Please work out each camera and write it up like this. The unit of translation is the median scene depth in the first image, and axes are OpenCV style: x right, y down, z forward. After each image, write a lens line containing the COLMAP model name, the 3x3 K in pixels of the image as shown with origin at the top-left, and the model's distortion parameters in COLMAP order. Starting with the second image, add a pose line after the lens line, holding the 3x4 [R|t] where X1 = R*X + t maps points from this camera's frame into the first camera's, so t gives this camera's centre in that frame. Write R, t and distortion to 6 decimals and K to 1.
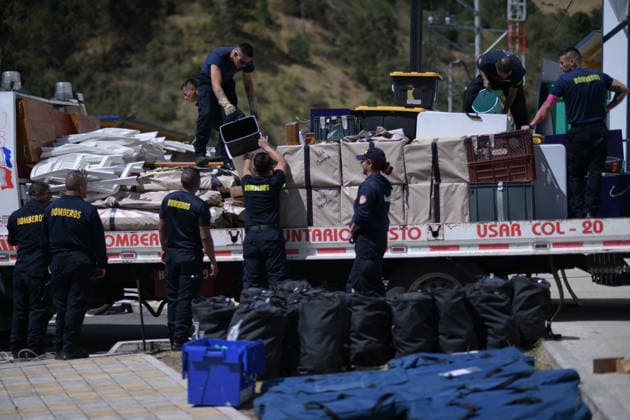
lens RADIAL K [[1434.9, 0, 315.0], [0, 1434.9, 210.0], [0, 0, 1]] dist [-0.018802, -0.388959]
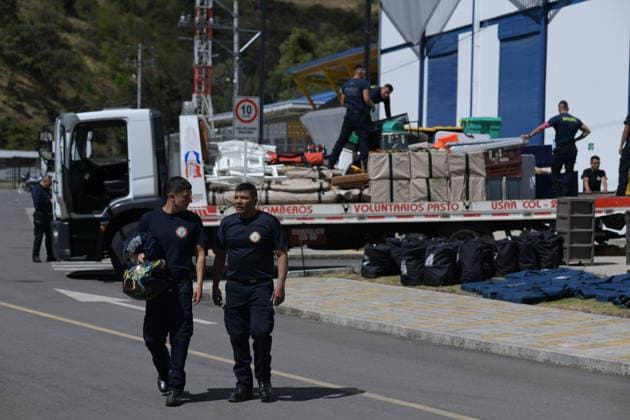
lens RADIAL K [[1434.9, 0, 315.0], [0, 1434.9, 210.0], [0, 0, 1]] dist [-0.018802, -0.388959]
pose [[0.962163, 0.002702, 0.272460, -0.554184], [-0.009048, 0.999716, 0.022037, -0.015943], [-0.272323, -0.023669, 0.961915, -0.591556]]
